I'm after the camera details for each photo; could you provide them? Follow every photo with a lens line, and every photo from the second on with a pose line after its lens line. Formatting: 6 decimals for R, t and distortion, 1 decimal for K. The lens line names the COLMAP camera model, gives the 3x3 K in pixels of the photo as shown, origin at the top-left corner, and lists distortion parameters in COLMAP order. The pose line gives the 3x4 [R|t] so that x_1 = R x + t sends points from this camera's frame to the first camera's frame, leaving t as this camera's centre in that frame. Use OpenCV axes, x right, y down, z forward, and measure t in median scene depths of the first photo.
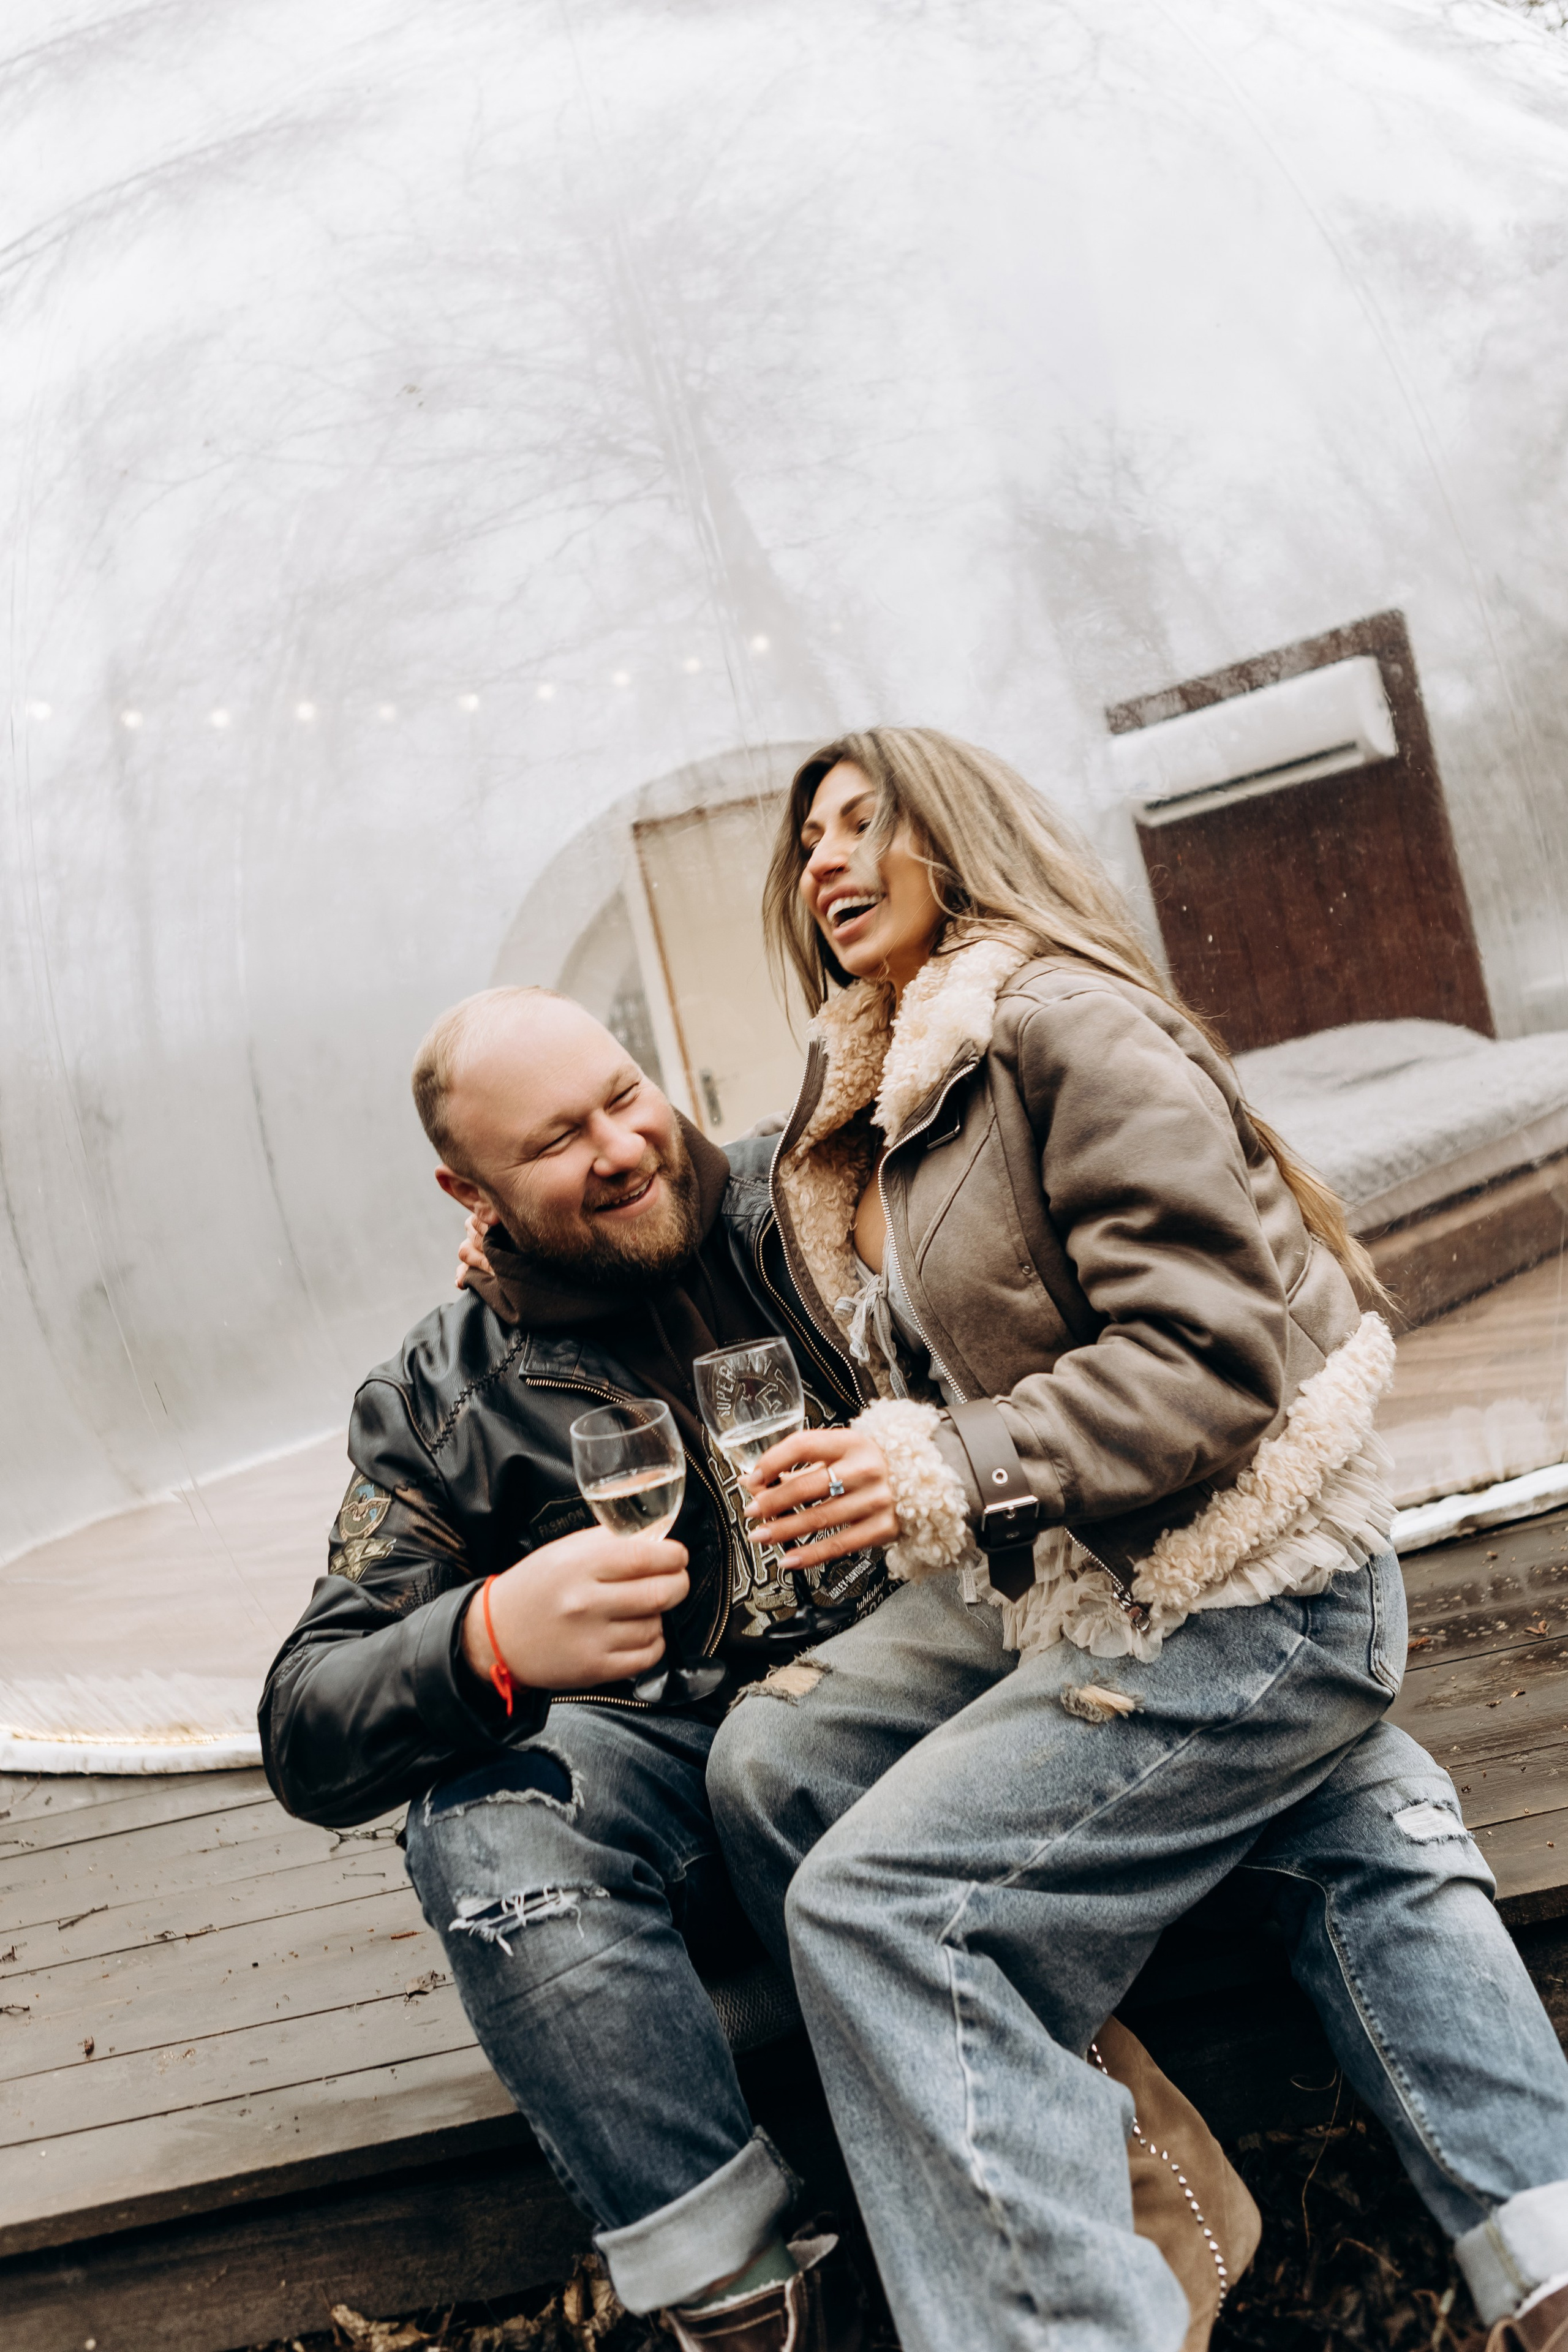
lens RADIAL K [[2107.1, 0, 776.2], [0, 2107.1, 1094.4], [0, 0, 1]] dist [0.039925, -0.002359]
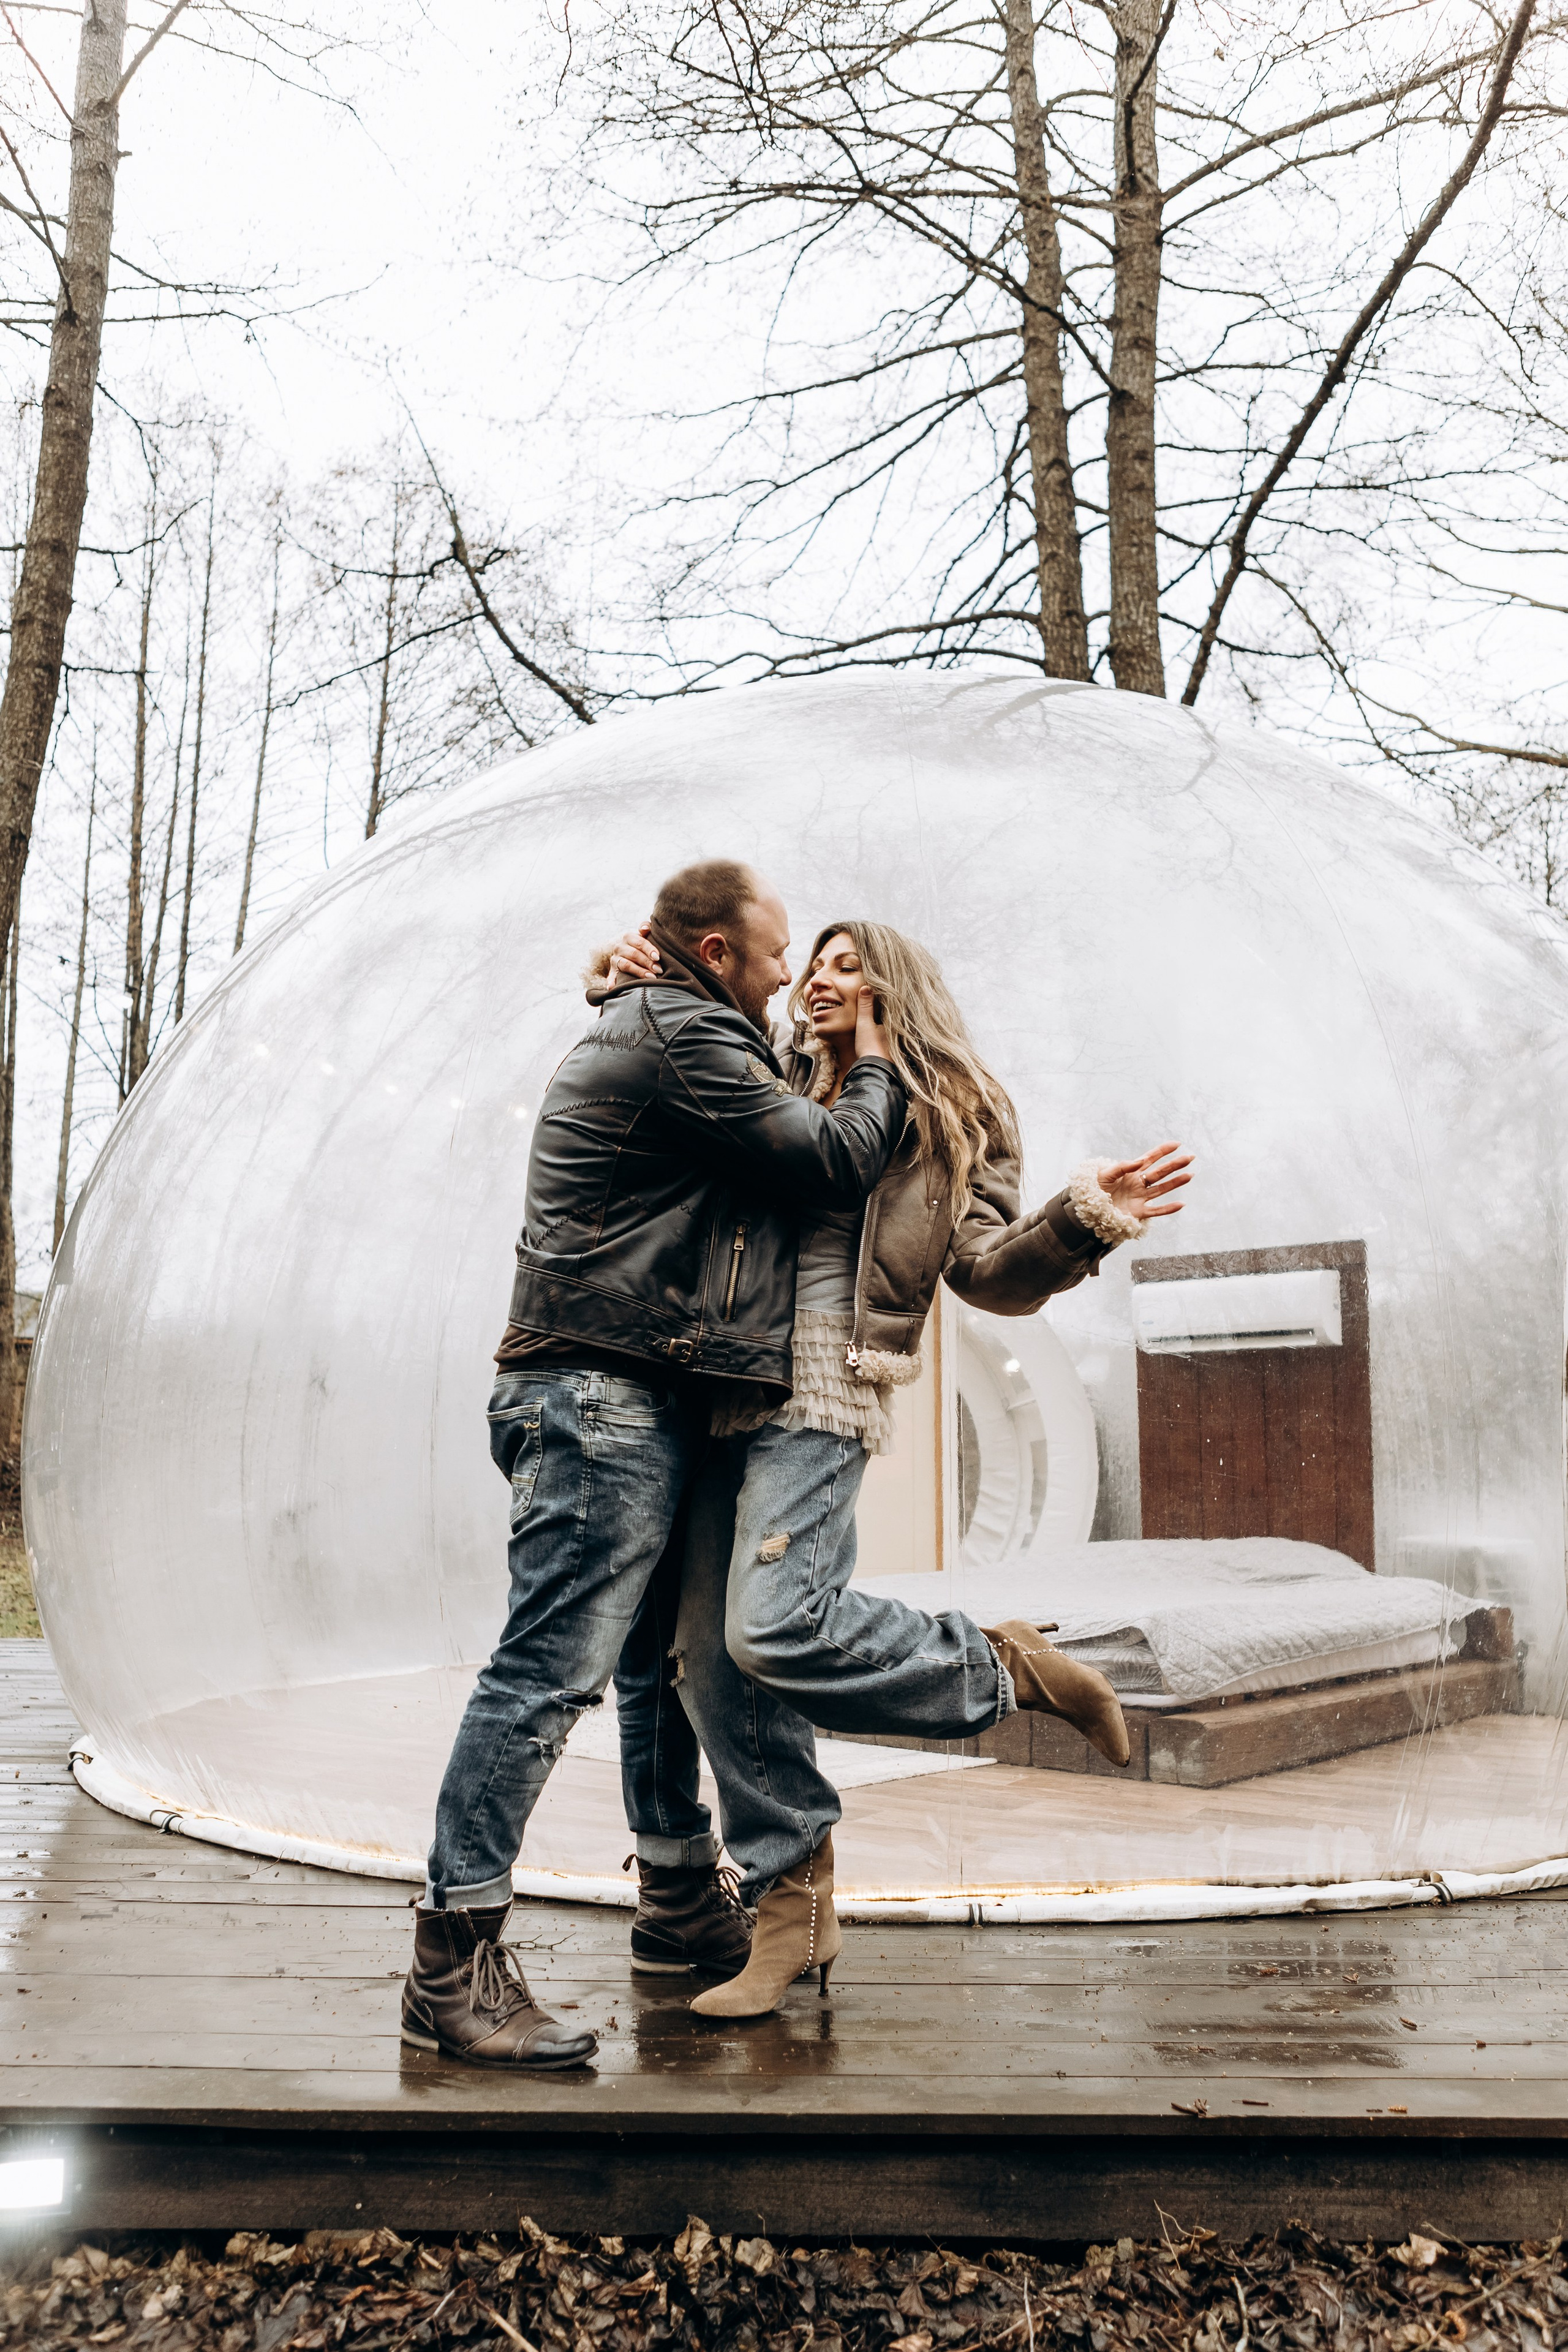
lens RADIAL K [[1759.6, 0, 790.7], [0, 1759.6, 1225.4], [0, 0, 1]] dist [-0.006298, 0.007522]
pose [[0.973437, 0.228702, -0.010784, -0.067774], [-0.227895, 0.963320, -0.141699, 0.004959], [-0.022018, 0.140393, 0.989851, -0.146414]]
